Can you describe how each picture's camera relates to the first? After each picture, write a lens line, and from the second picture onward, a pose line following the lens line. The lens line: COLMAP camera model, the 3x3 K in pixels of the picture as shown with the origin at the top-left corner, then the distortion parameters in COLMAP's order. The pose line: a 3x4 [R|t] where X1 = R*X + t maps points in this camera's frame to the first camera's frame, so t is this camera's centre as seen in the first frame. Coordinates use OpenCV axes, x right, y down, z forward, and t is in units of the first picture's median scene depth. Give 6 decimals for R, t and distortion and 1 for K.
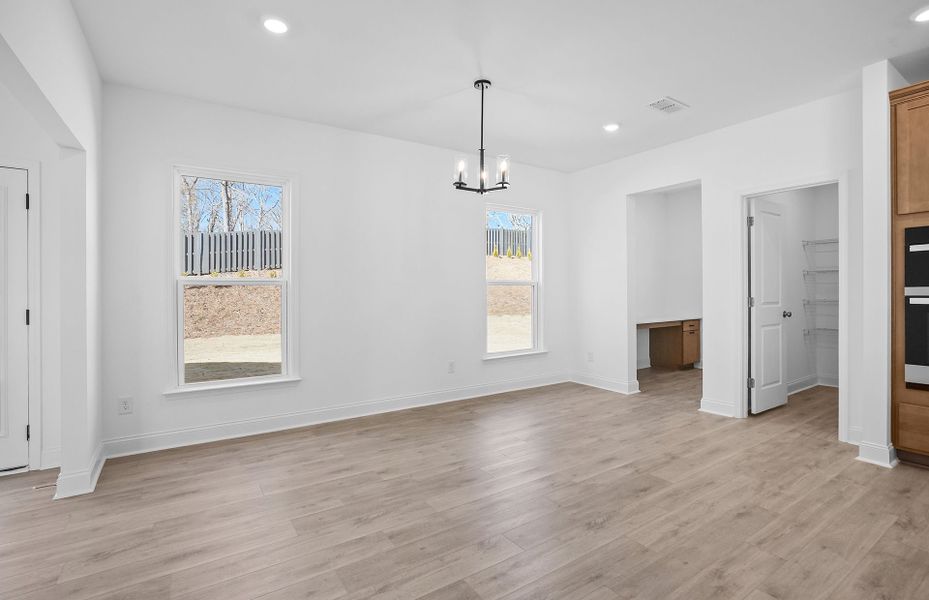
lens RADIAL K [[431.1, 0, 464.1], [0, 431.1, 294.3], [0, 0, 1]] dist [-0.047076, 0.020961]
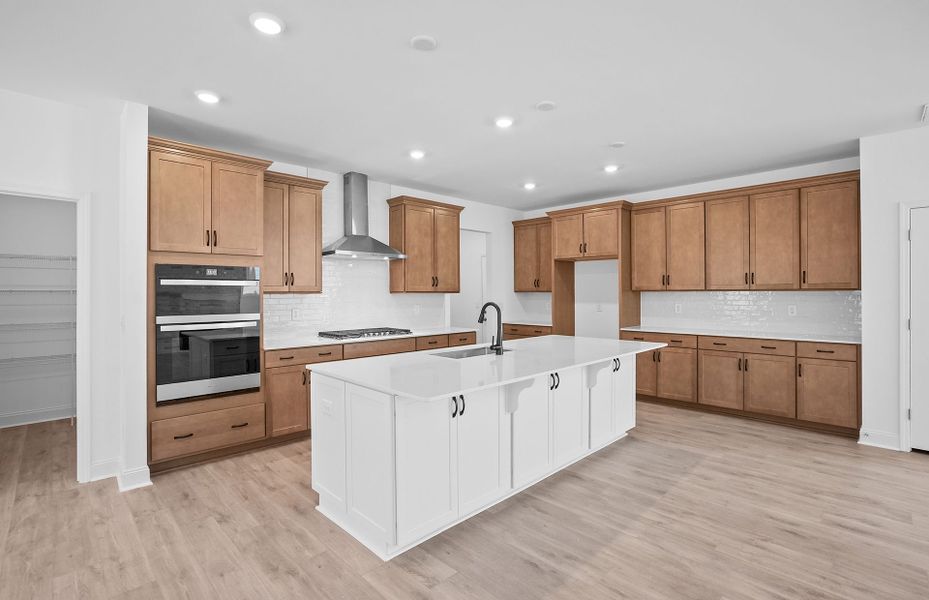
lens RADIAL K [[431.1, 0, 464.1], [0, 431.1, 294.3], [0, 0, 1]] dist [-0.047076, 0.020961]
pose [[-0.194024, 0.007181, 0.980970, -0.192185], [0.010653, 0.999930, -0.005213, -0.056714], [-0.980939, 0.009439, -0.194087, 0.385519]]
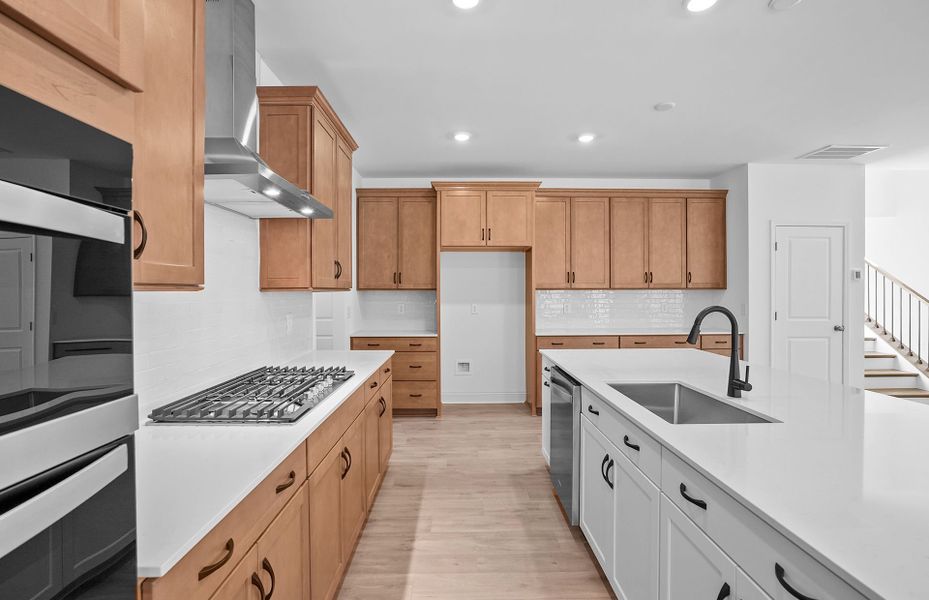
lens RADIAL K [[431.1, 0, 464.1], [0, 431.1, 294.3], [0, 0, 1]] dist [-0.047076, 0.020961]
pose [[-0.844660, 0.007899, 0.535245, 0.849846], [0.013221, 0.999894, 0.006108, -0.067196], [-0.535140, 0.012235, -0.844675, 0.816940]]
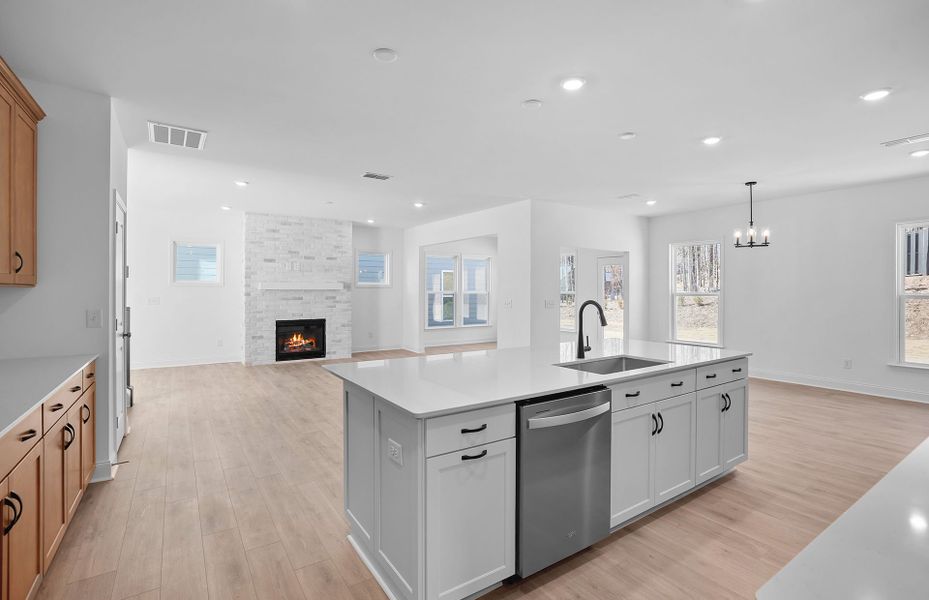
lens RADIAL K [[431.1, 0, 464.1], [0, 431.1, 294.3], [0, 0, 1]] dist [-0.047076, 0.020961]
pose [[0.010455, 0.017472, -0.999793, 1.810142], [-0.006007, 0.999830, 0.017410, -0.070633], [0.999927, 0.005823, 0.010558, -0.180802]]
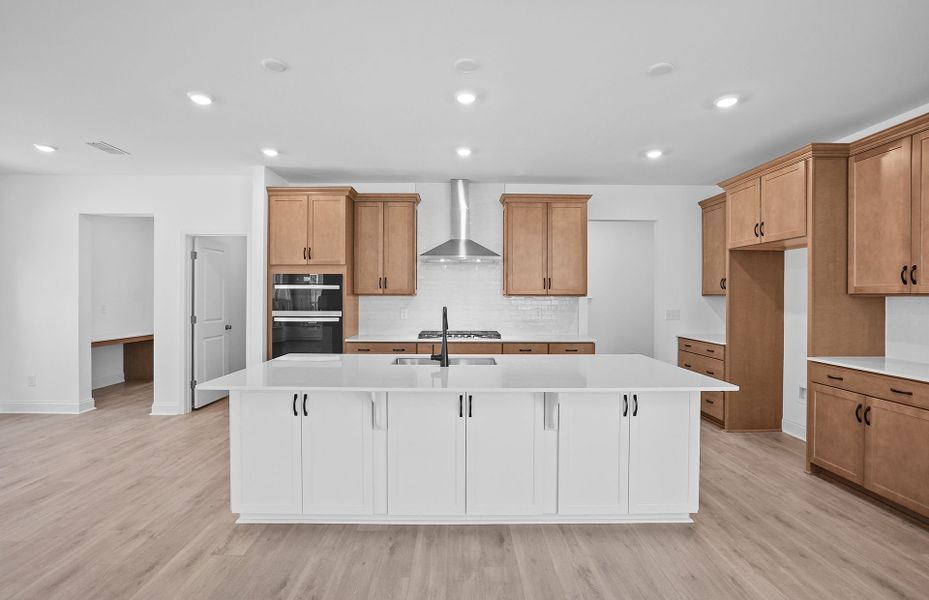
lens RADIAL K [[431.1, 0, 464.1], [0, 431.1, 294.3], [0, 0, 1]] dist [-0.047076, 0.020961]
pose [[0.543915, 0.013140, 0.839037, 0.074454], [-0.004401, 0.999908, -0.012806, -0.057205], [-0.839129, 0.003273, 0.543923, -0.459414]]
